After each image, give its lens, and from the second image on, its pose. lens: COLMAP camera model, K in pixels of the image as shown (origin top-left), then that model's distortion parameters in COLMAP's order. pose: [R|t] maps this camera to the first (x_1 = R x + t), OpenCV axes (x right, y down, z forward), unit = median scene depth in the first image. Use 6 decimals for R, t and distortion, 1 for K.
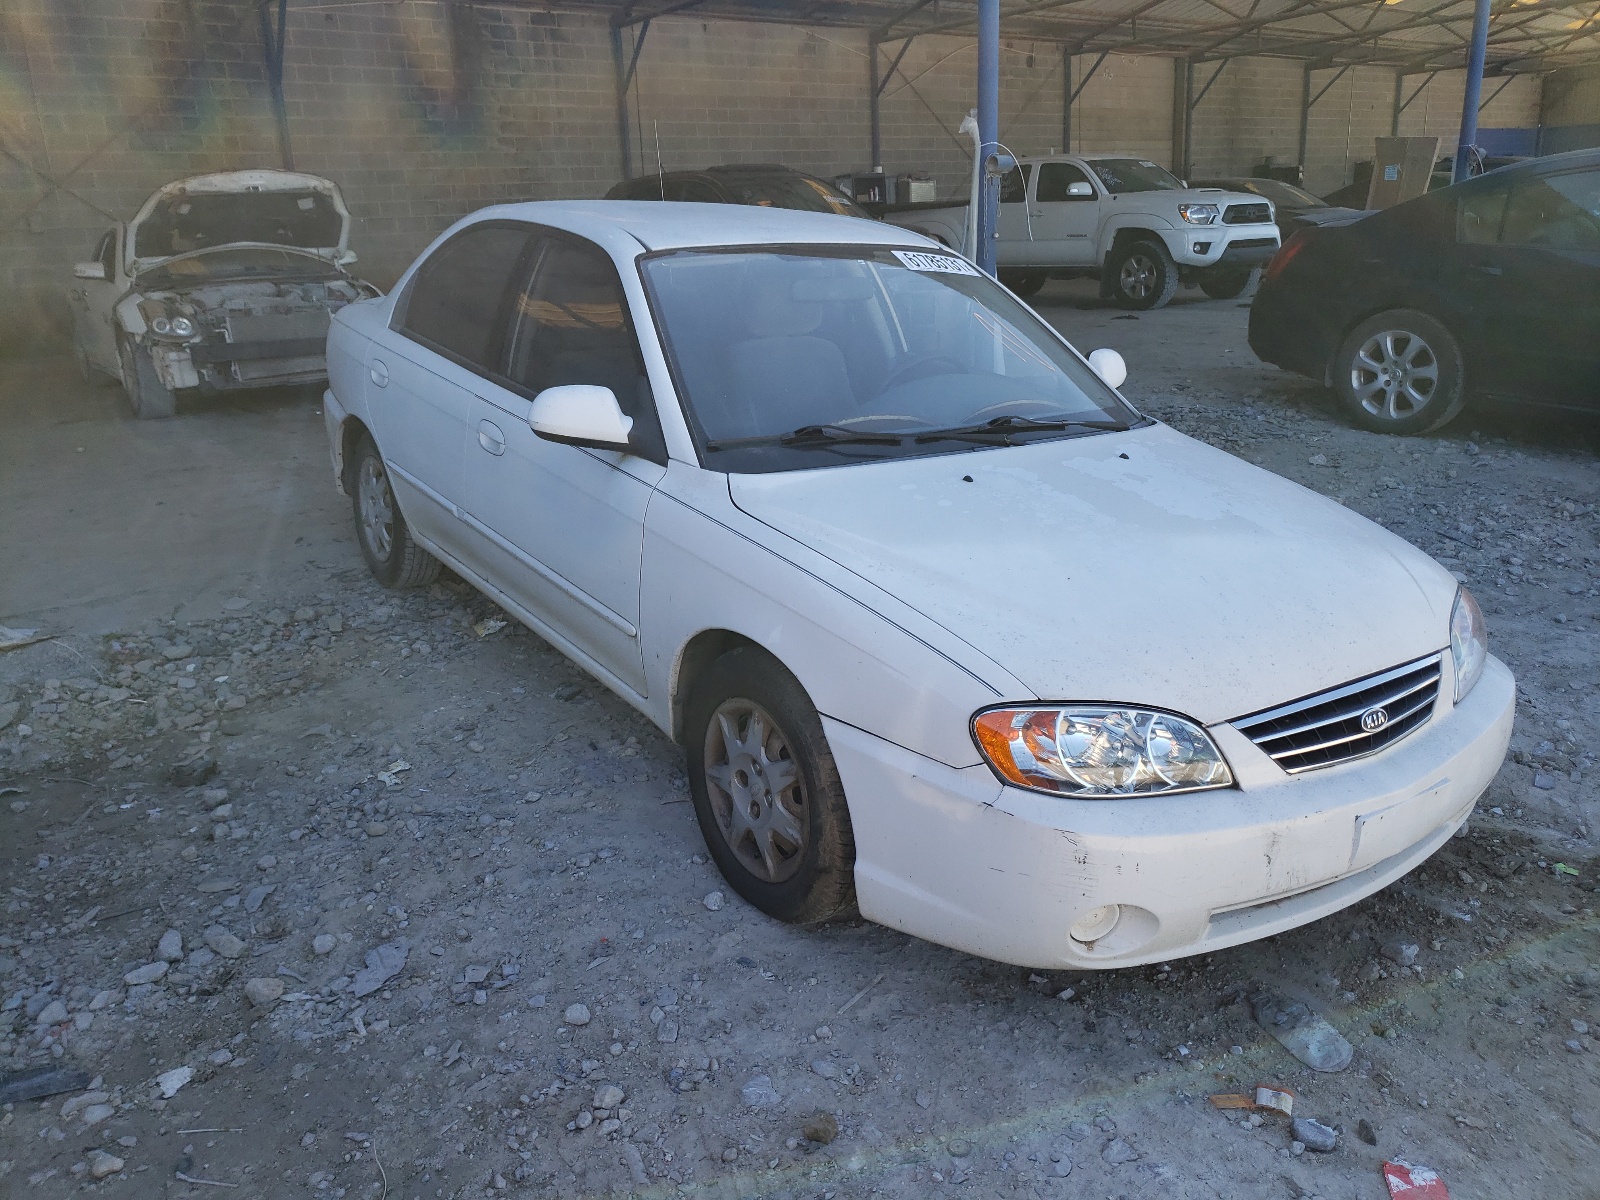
lens RADIAL K [[1267.4, 0, 807.9], [0, 1267.4, 603.2], [0, 0, 1]] dist [-0.005680, 0.010379]
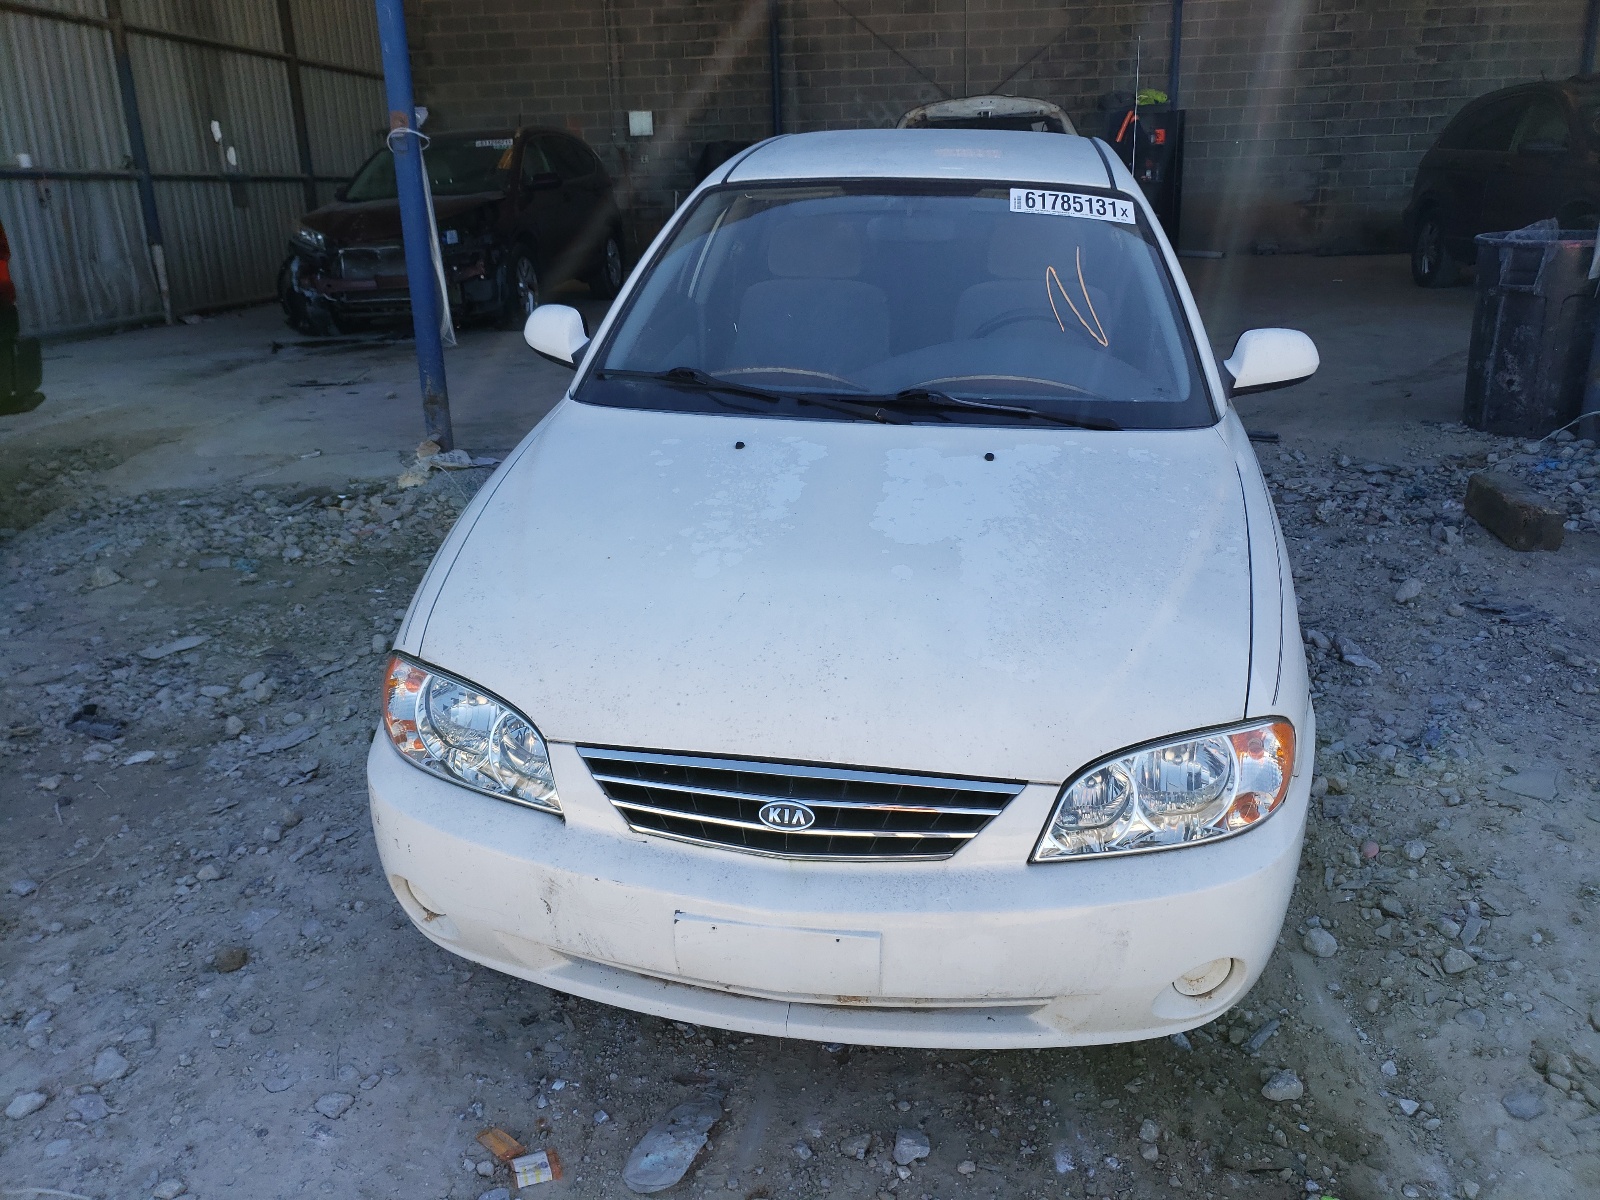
lens RADIAL K [[1267.4, 0, 807.9], [0, 1267.4, 603.2], [0, 0, 1]] dist [-0.005680, 0.010379]
pose [[0.708323, 0.241080, -0.663445, 0.769955], [-0.202377, 0.969773, 0.136325, -0.116830], [0.676256, 0.037704, 0.735701, 0.357053]]
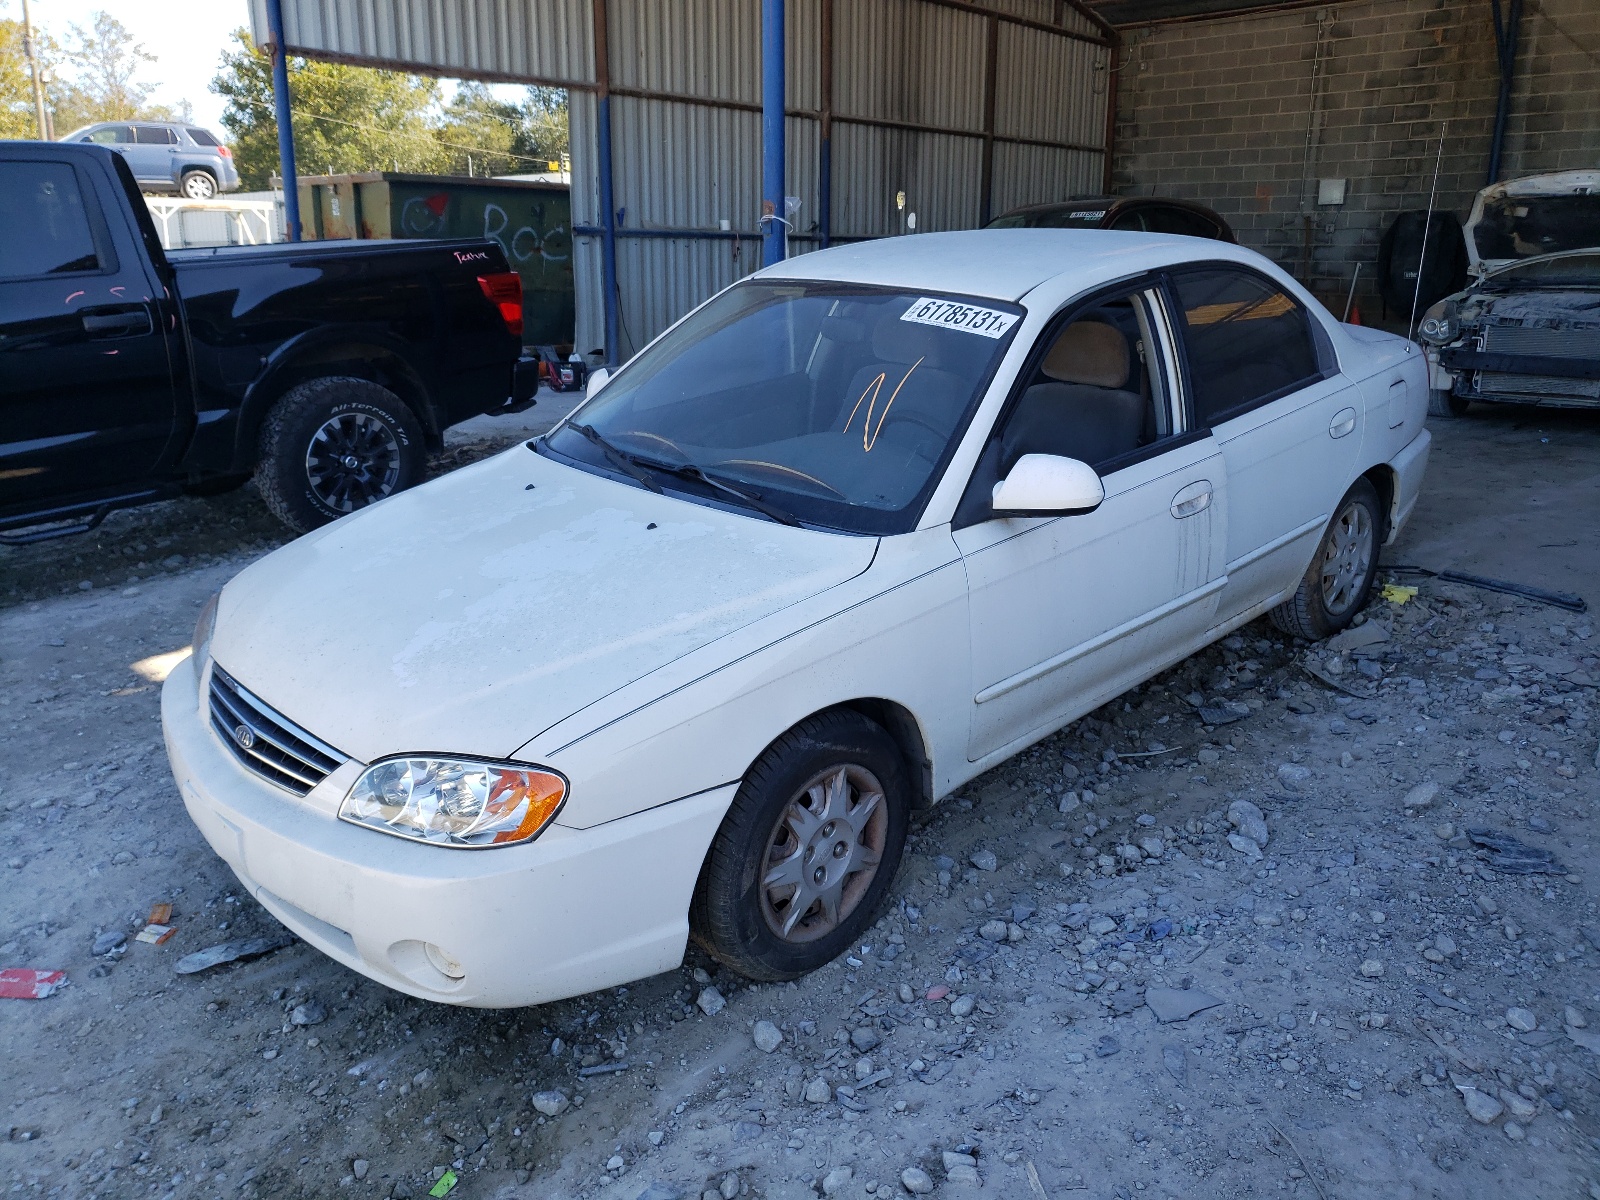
lens RADIAL K [[1263.5, 0, 800.0], [0, 1263.5, 600.0], [0, 0, 1]] dist [-0.006275, 0.019974]
pose [[0.138289, 0.302865, -0.942947, 1.239224], [-0.288764, 0.923057, 0.254127, -0.356391], [0.947360, 0.237146, 0.215105, 0.979187]]
